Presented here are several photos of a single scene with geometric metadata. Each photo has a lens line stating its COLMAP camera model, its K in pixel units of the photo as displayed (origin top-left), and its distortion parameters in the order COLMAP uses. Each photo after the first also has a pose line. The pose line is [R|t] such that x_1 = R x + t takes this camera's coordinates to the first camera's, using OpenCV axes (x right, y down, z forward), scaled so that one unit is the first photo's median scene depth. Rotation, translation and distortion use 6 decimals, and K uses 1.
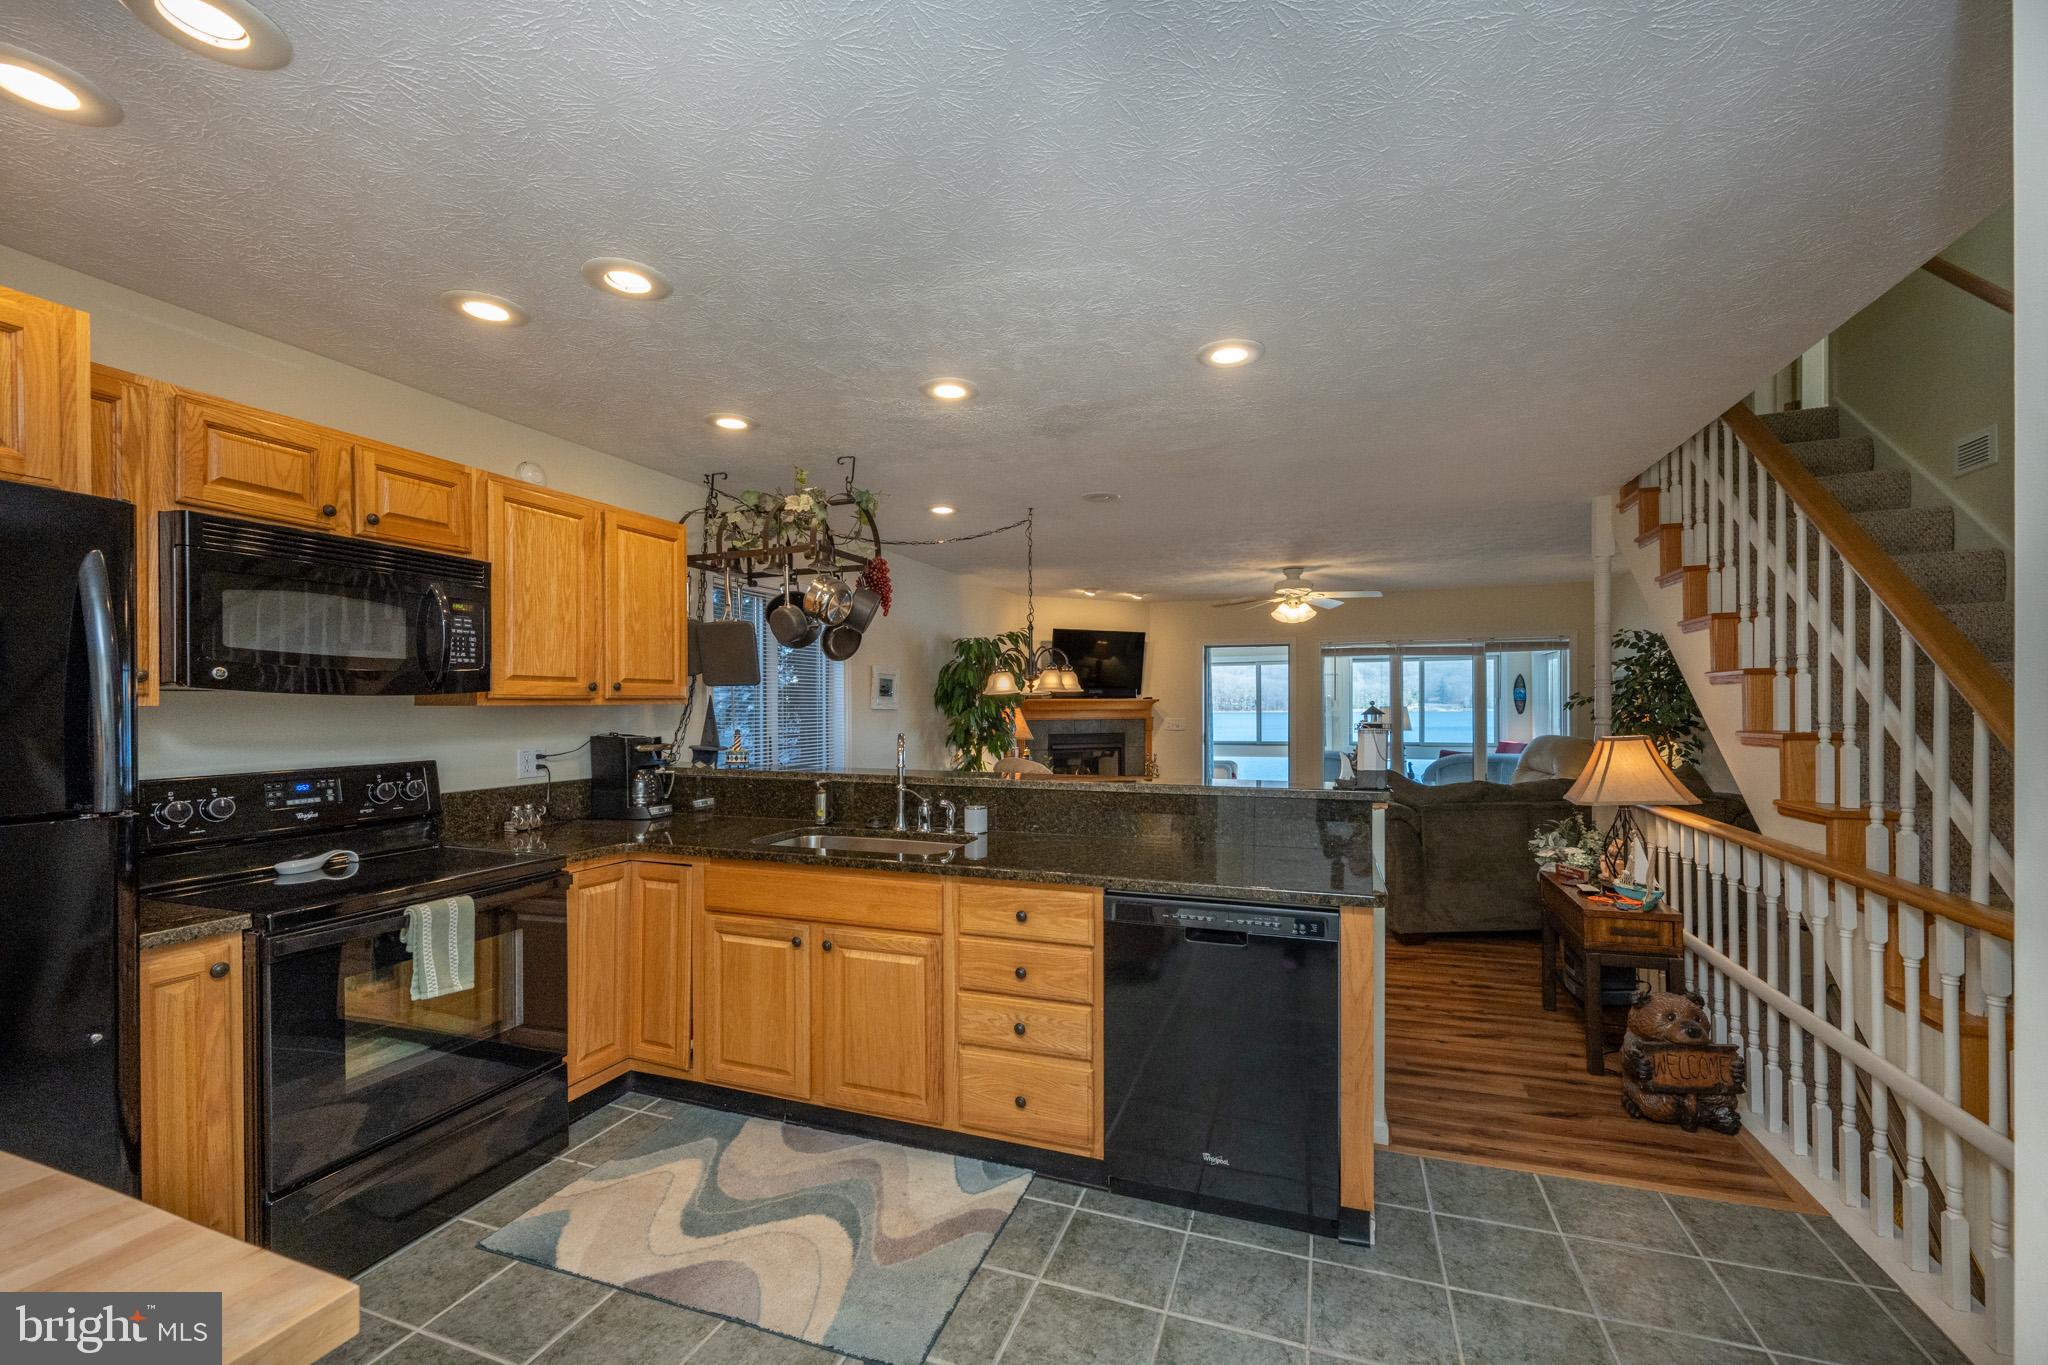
lens RADIAL K [[831.0, 0, 1031.9], [0, 831.0, 714.4], [0, 0, 1]] dist [-0.003386, -0.000174]
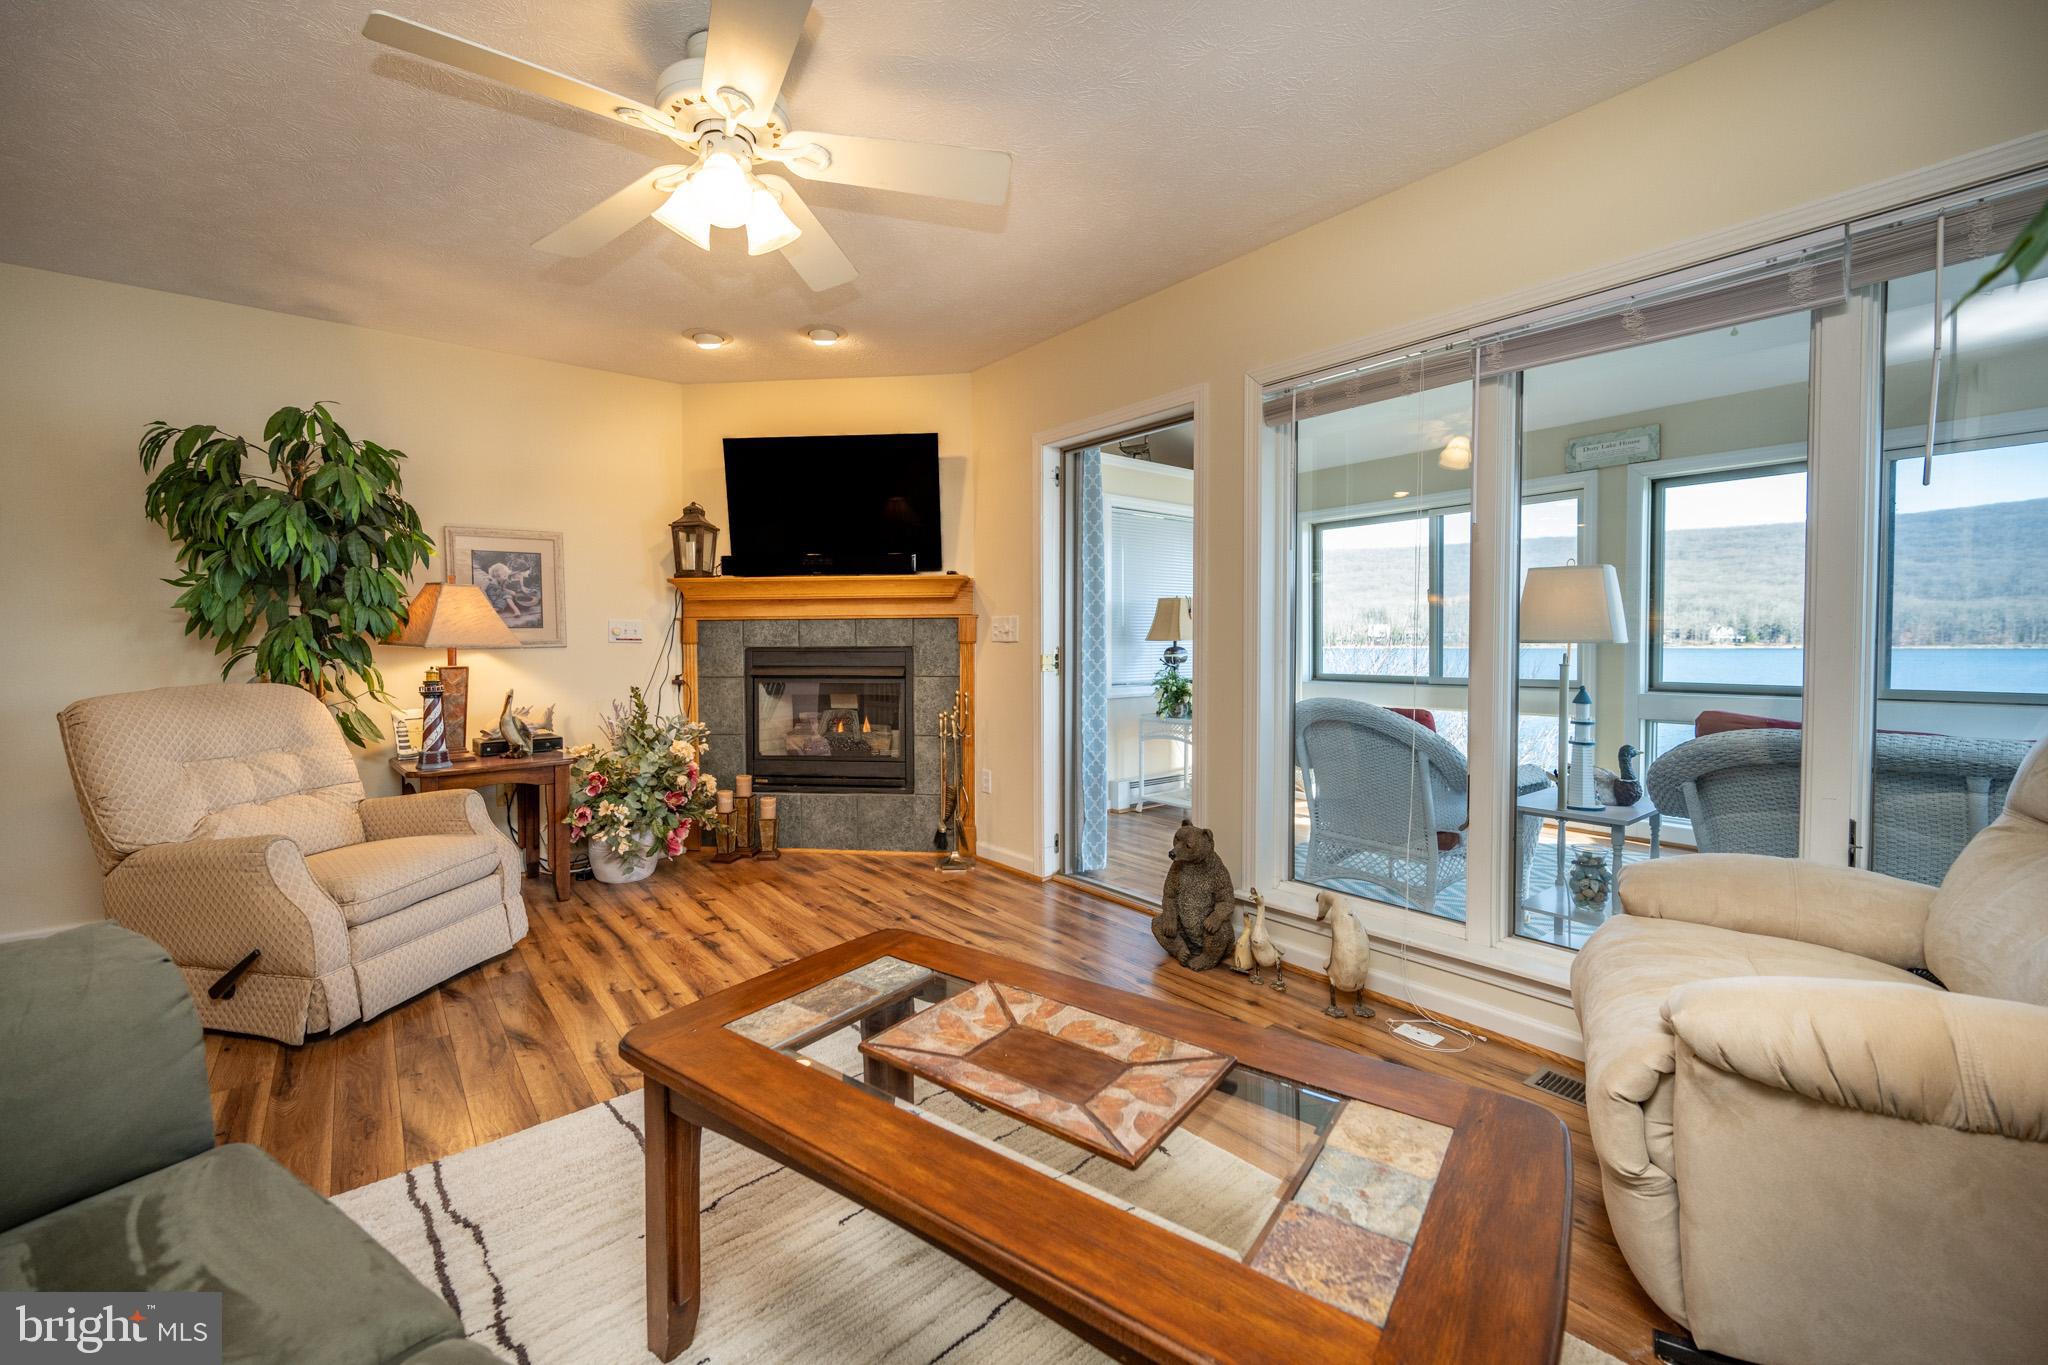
lens RADIAL K [[835.5, 0, 1015.4], [0, 835.5, 668.7], [0, 0, 1]] dist [-0.000193, -0.000043]
pose [[0.849633, 0.019150, -0.527027, 1.155046], [-0.006044, 0.999628, 0.026579, 0.059197], [0.527341, -0.019397, 0.849433, 1.676204]]
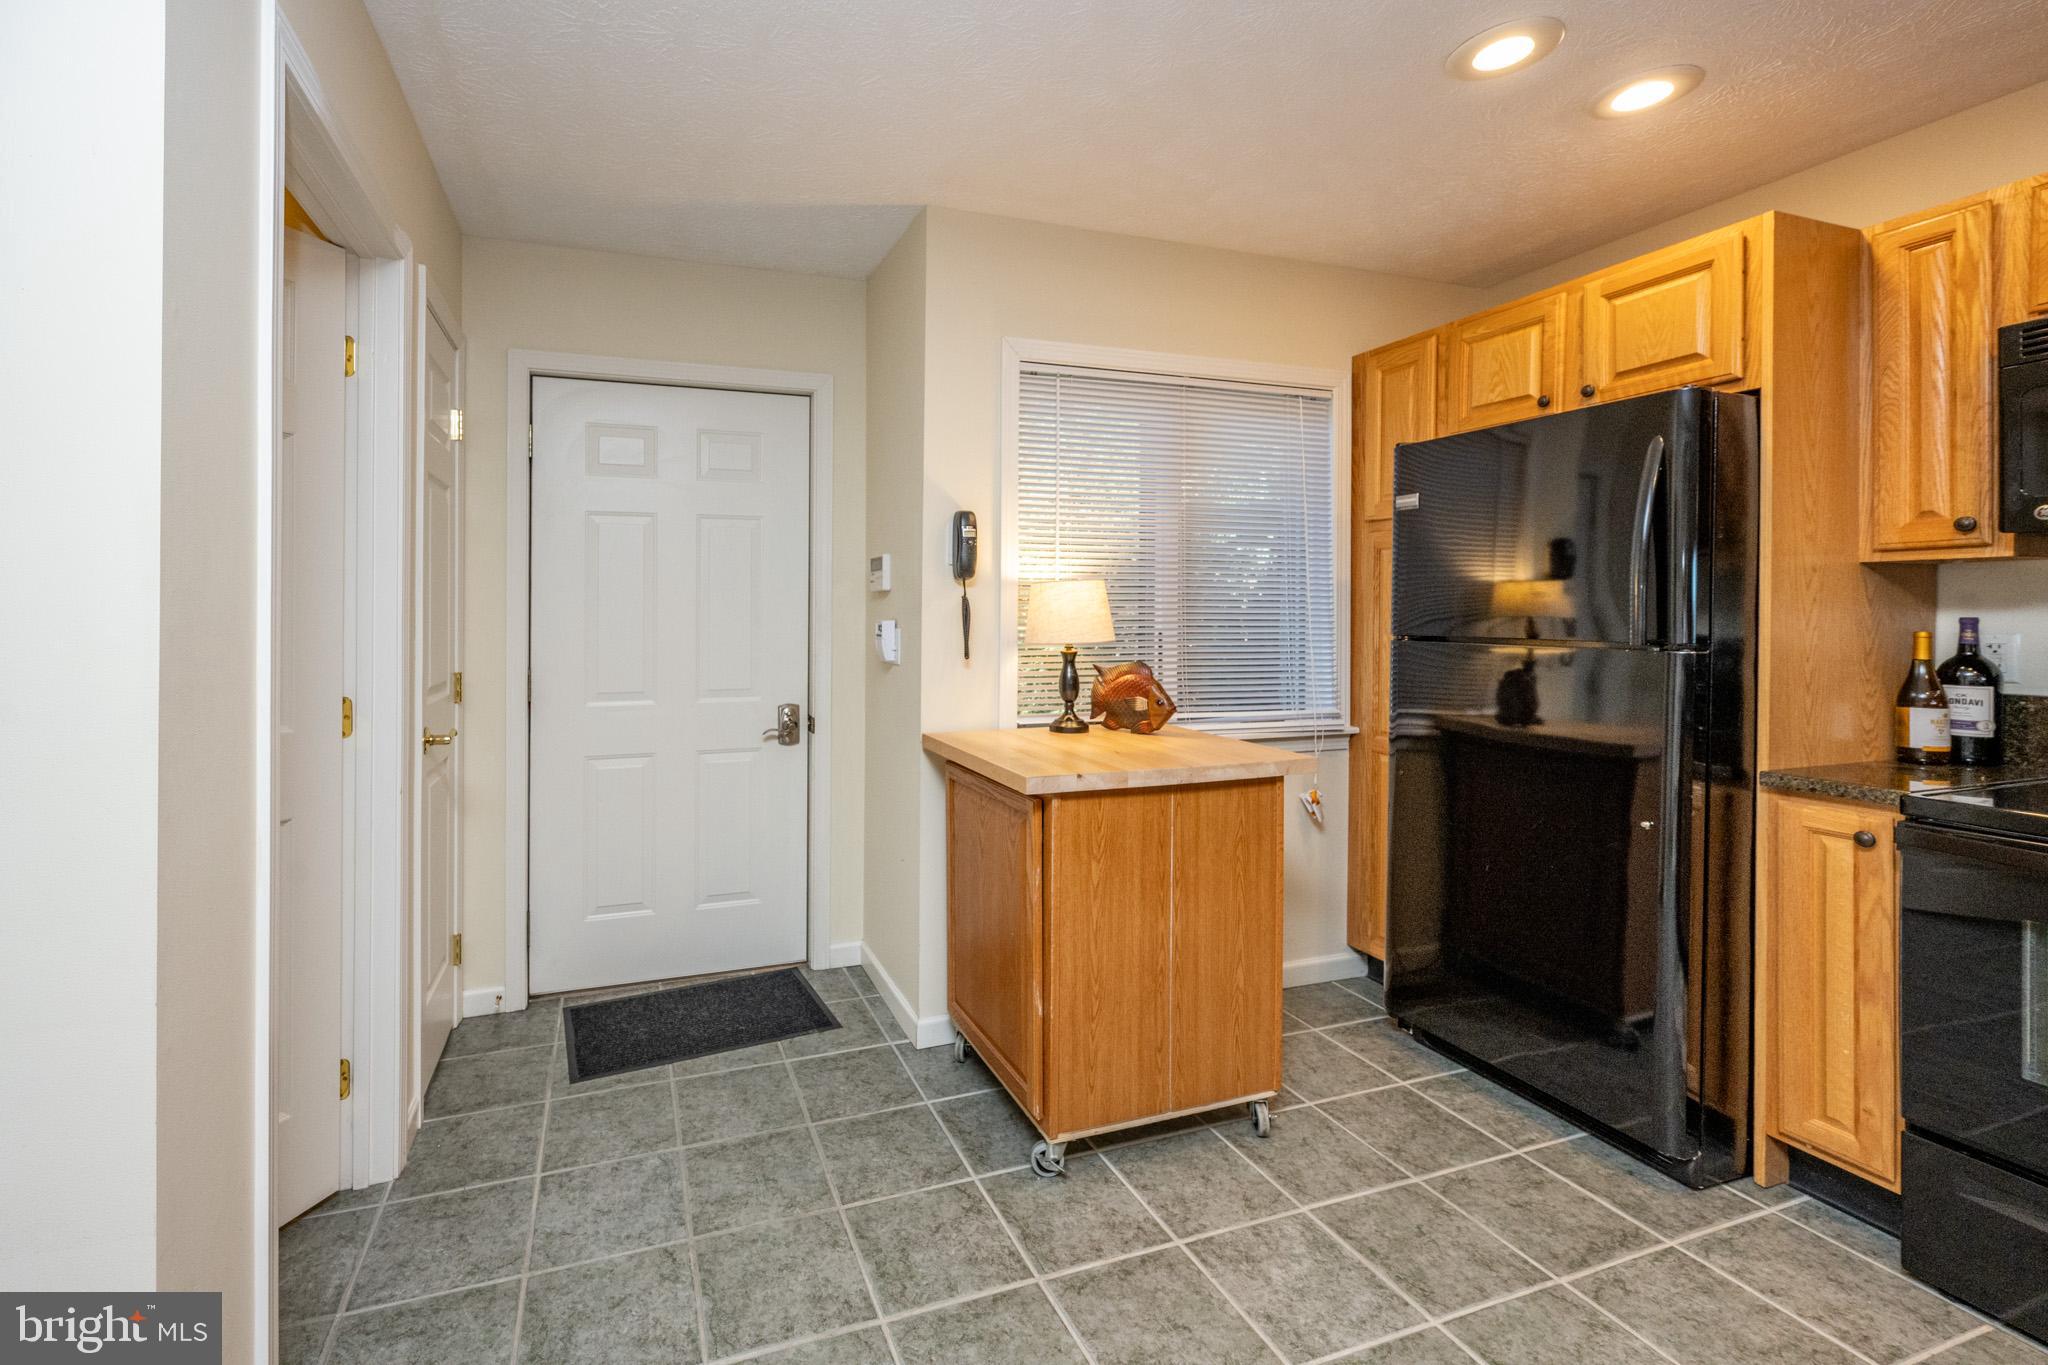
lens RADIAL K [[863.5, 0, 910.4], [0, 863.5, 609.1], [0, 0, 1]] dist [-0.001224, -0.000241]
pose [[-0.785945, 0.002000, -0.618293, 0.260518], [-0.003889, 0.999959, 0.008177, 0.026383], [0.618284, 0.008831, -0.785905, 0.621210]]
